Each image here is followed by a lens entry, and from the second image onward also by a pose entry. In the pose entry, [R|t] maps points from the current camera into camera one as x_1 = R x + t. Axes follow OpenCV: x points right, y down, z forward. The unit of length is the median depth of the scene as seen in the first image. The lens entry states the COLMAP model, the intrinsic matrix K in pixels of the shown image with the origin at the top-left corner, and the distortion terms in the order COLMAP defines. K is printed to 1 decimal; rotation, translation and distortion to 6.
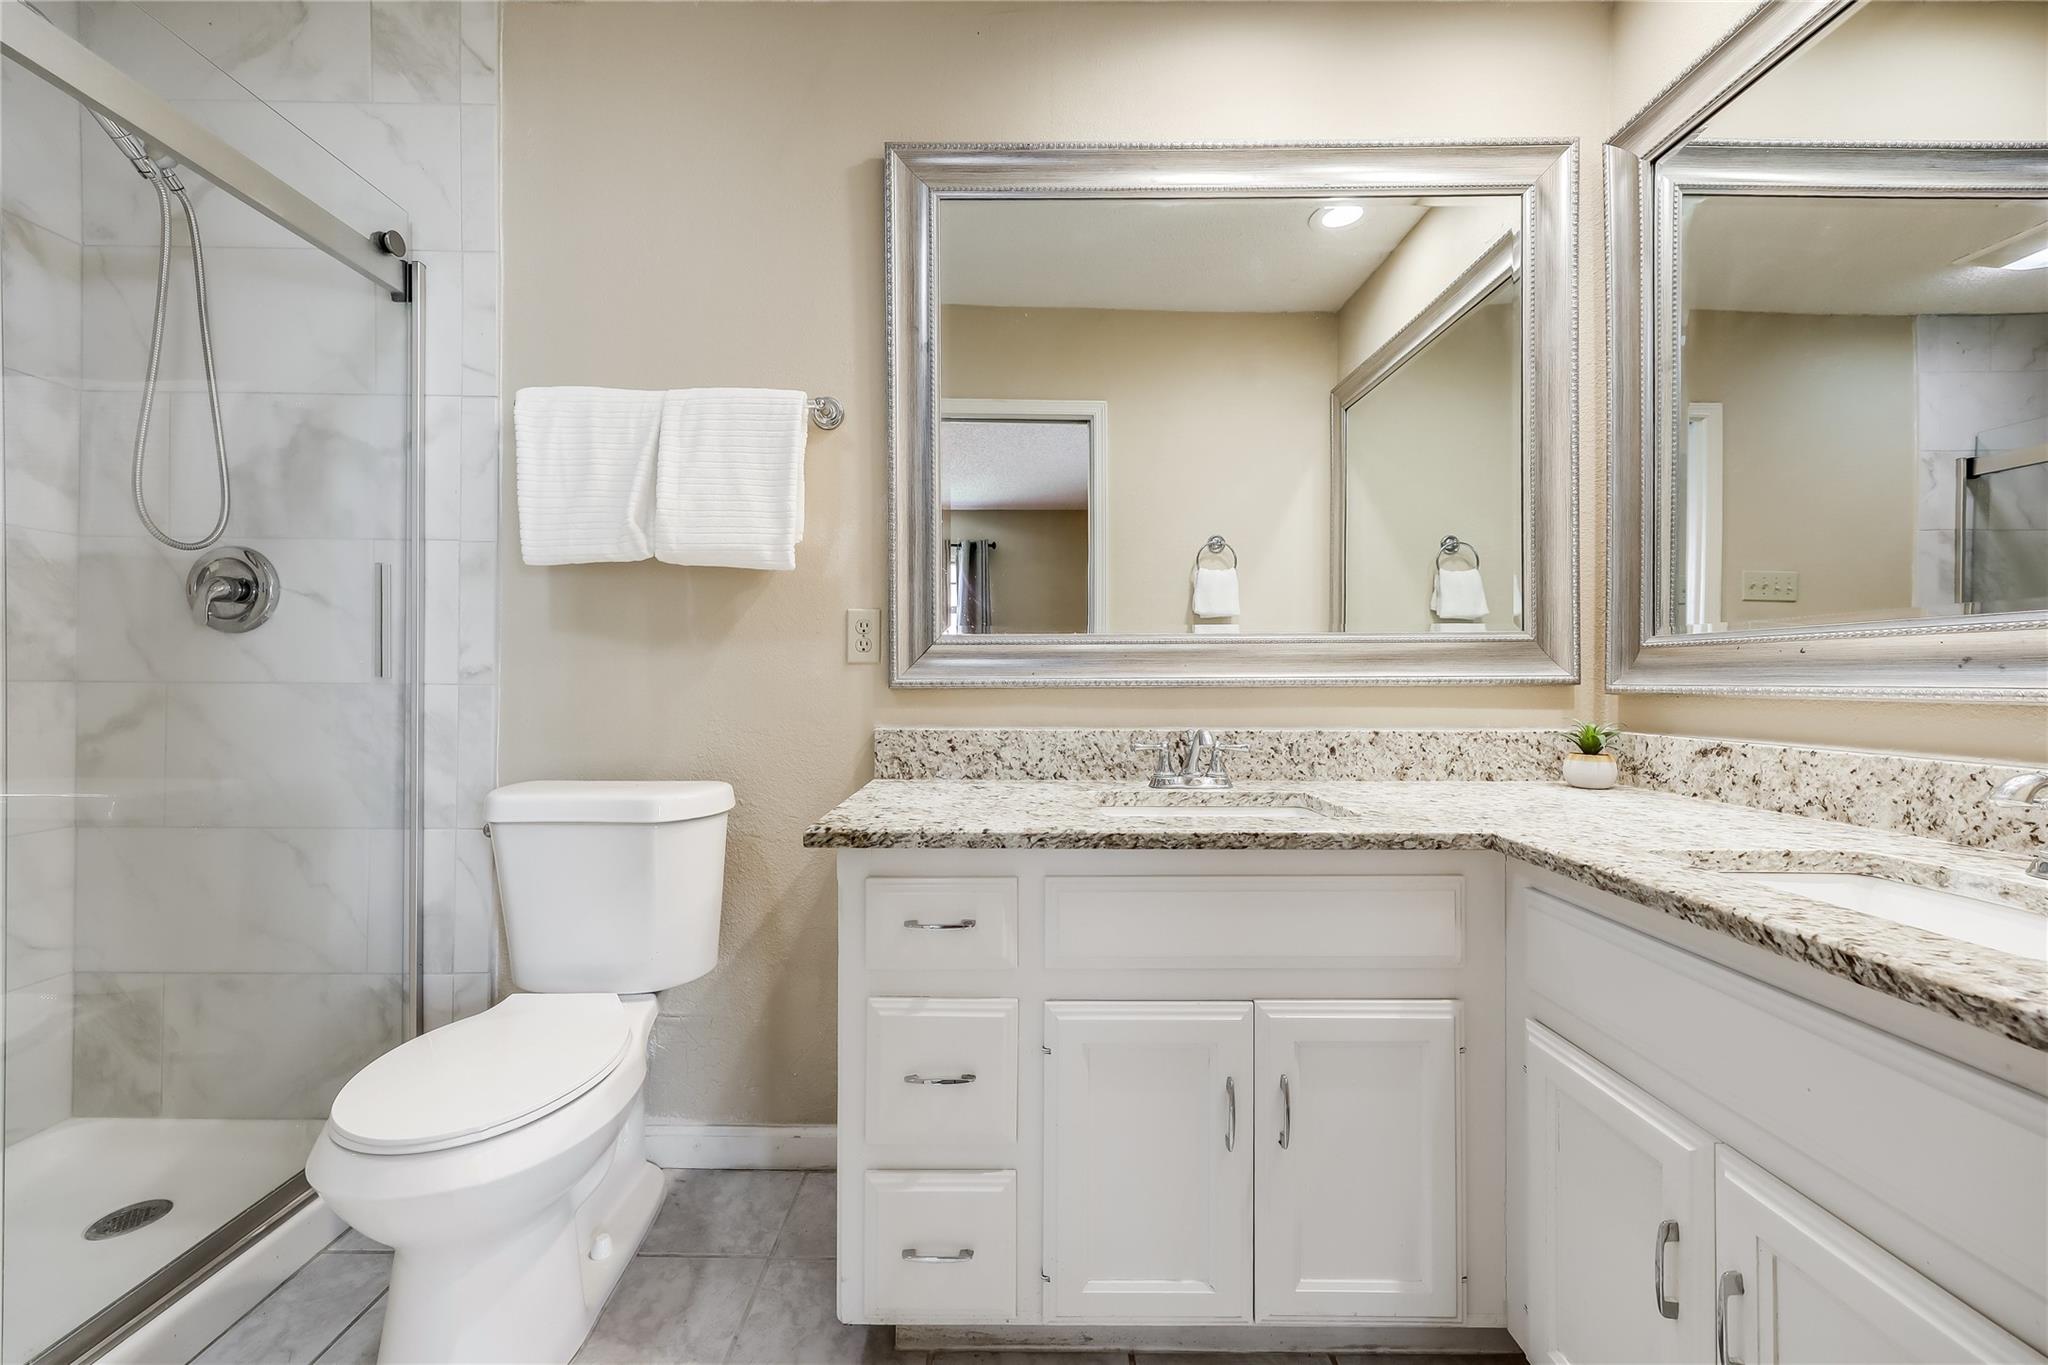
lens RADIAL K [[831.4, 0, 1017.7], [0, 831.4, 679.1], [0, 0, 1]] dist [-0.006128, -0.000157]
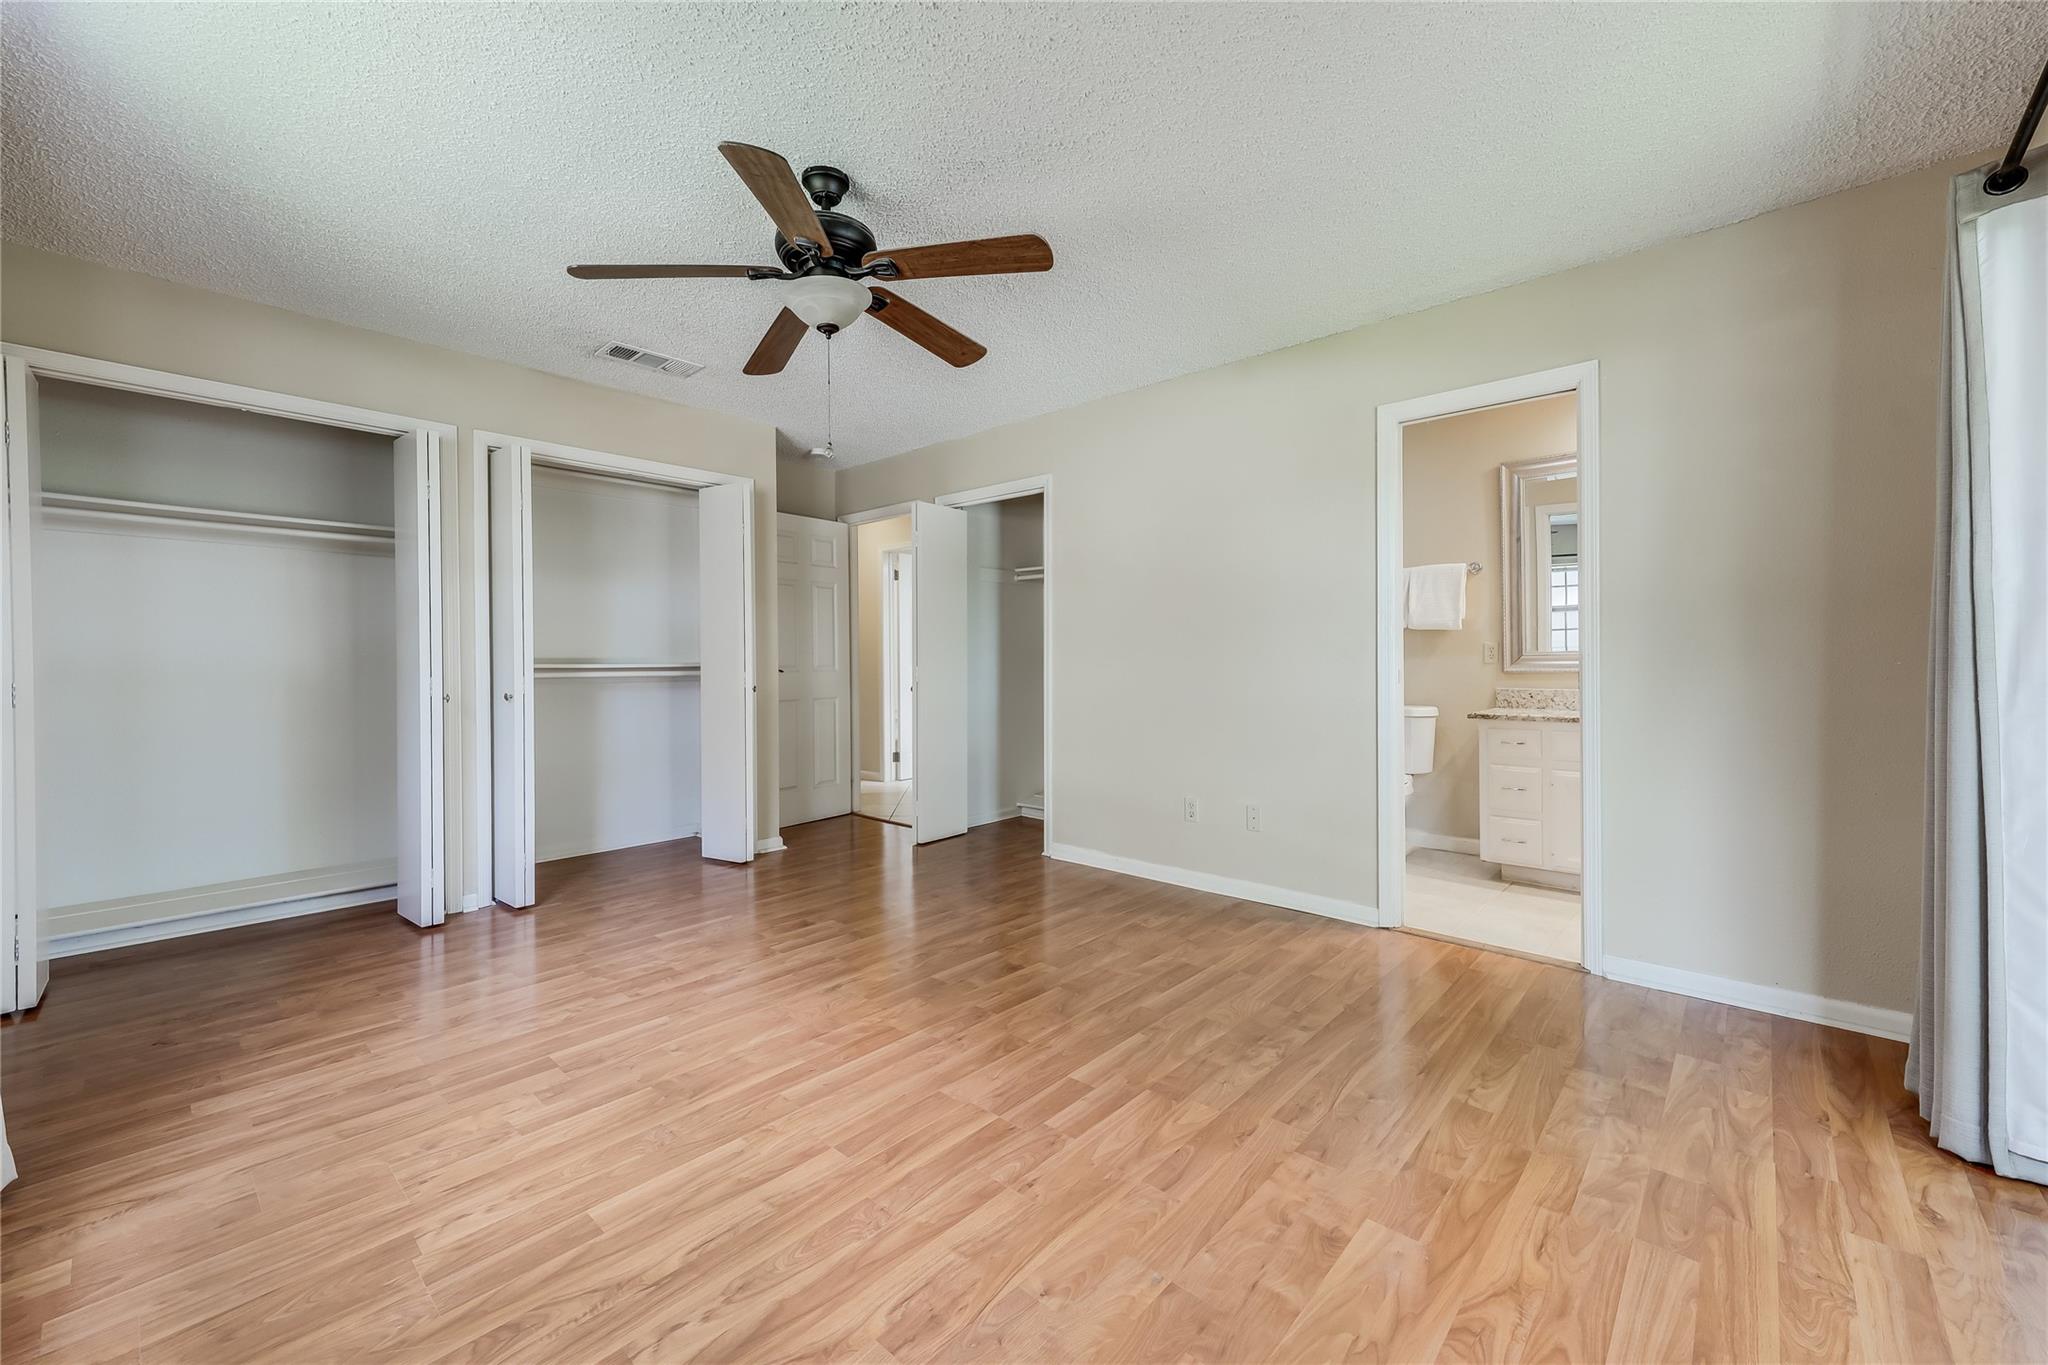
lens RADIAL K [[820.0, 0, 1017.5], [0, 820.0, 673.8], [0, 0, 1]] dist [0.003258, 0.000108]
pose [[0.738285, -0.003793, -0.674478, 0.456843], [0.009955, 0.999937, 0.005273, -0.015318], [0.674415, -0.010607, 0.738276, -1.914437]]
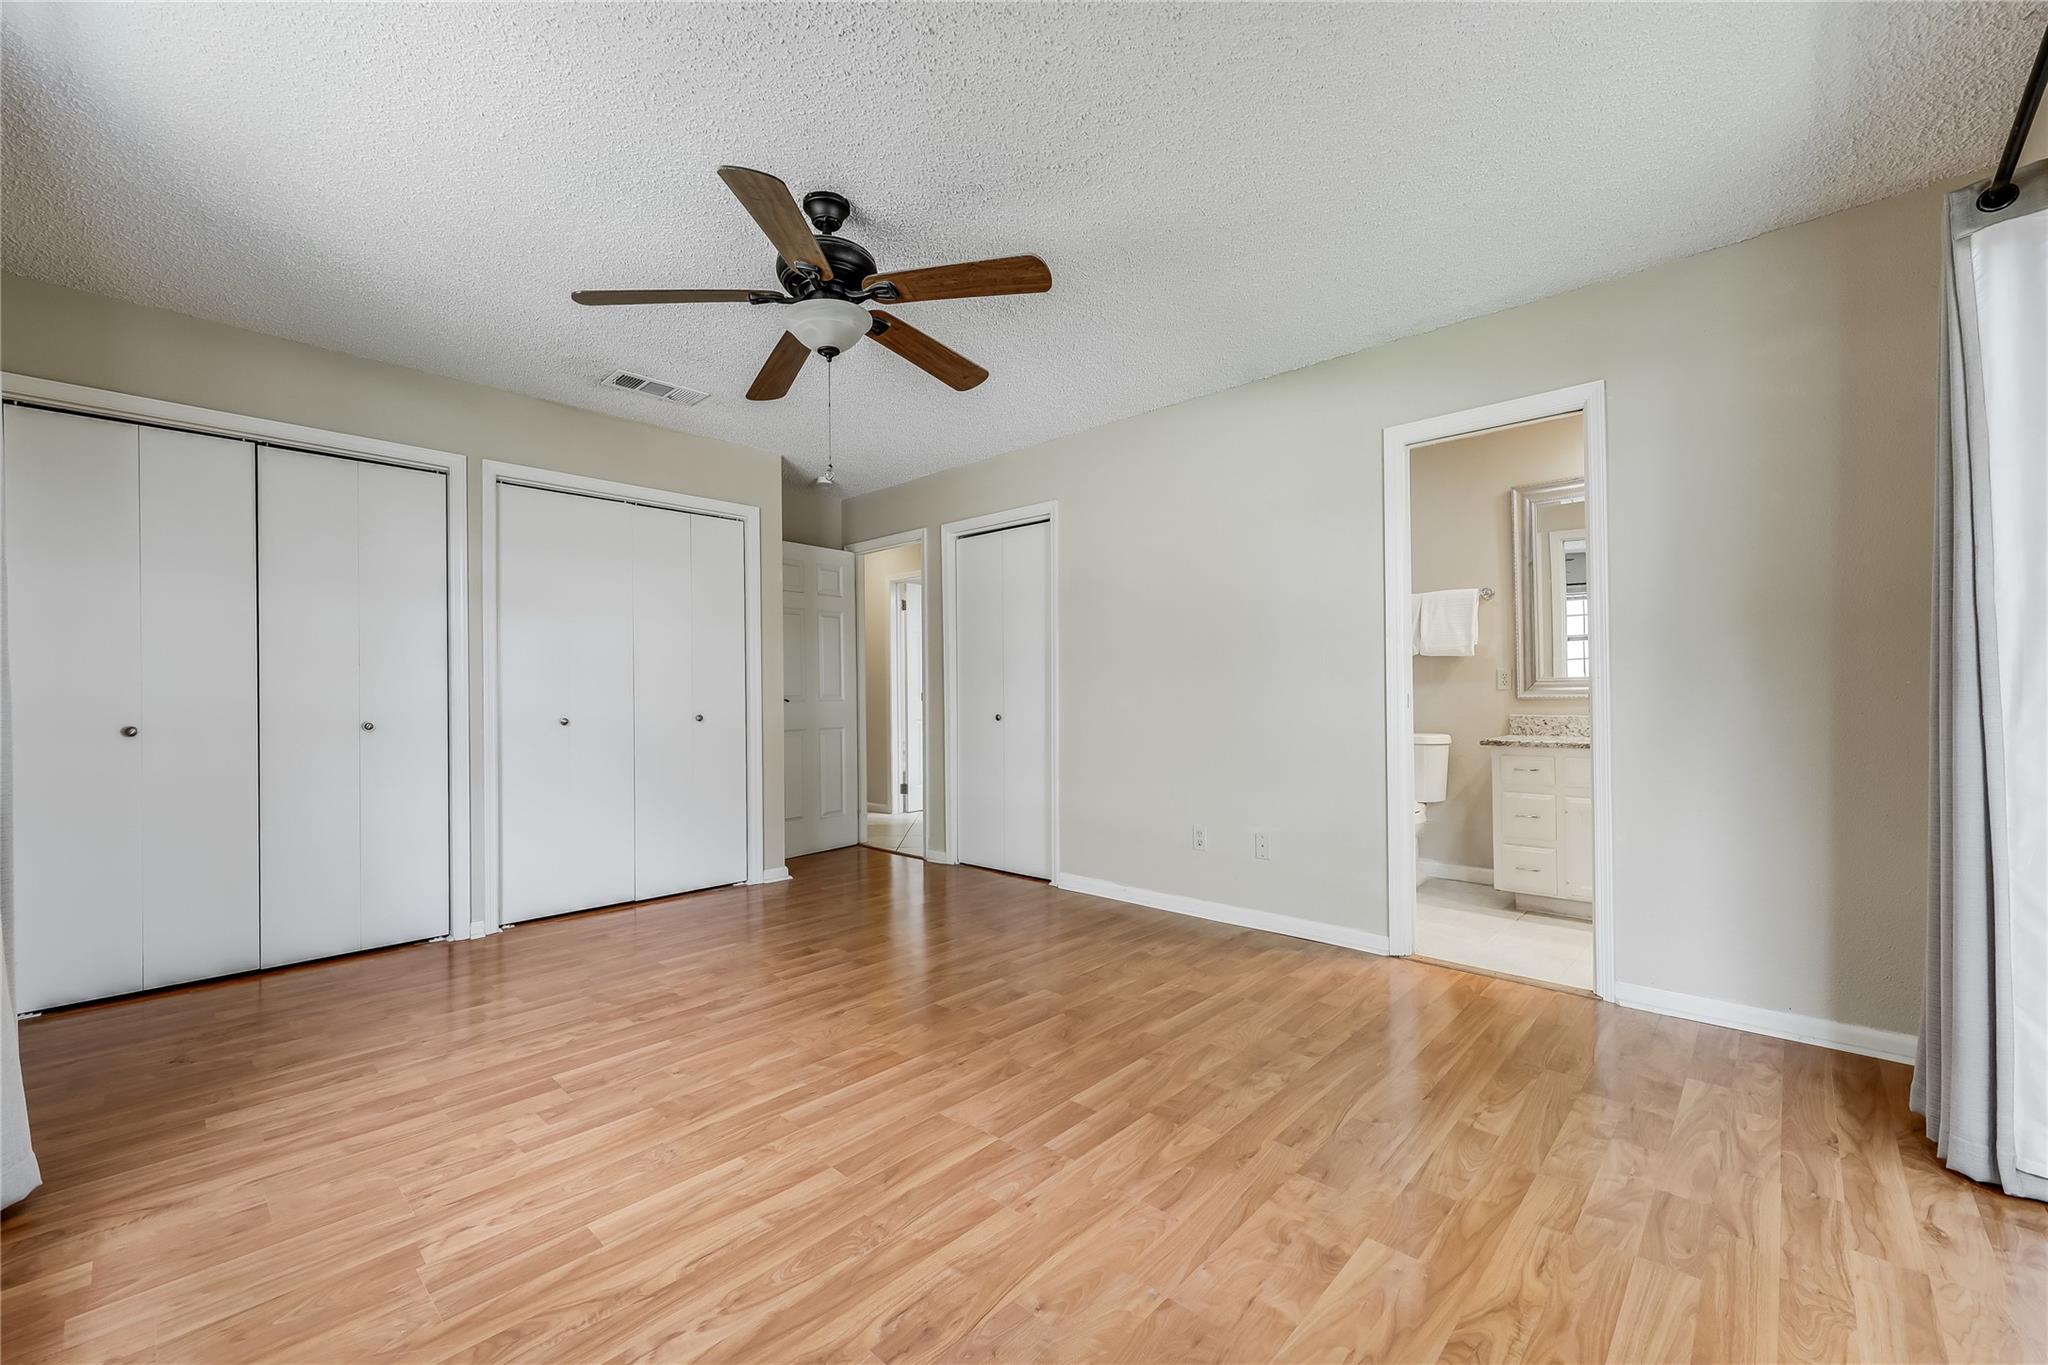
lens RADIAL K [[831.4, 0, 1018.0], [0, 831.4, 700.5], [0, 0, 1]] dist [-0.006128, -0.000157]
pose [[0.728700, -0.012161, -0.684725, 0.477456], [0.012344, 0.999913, -0.004622, 0.006219], [0.684722, -0.005085, 0.728787, -1.910633]]
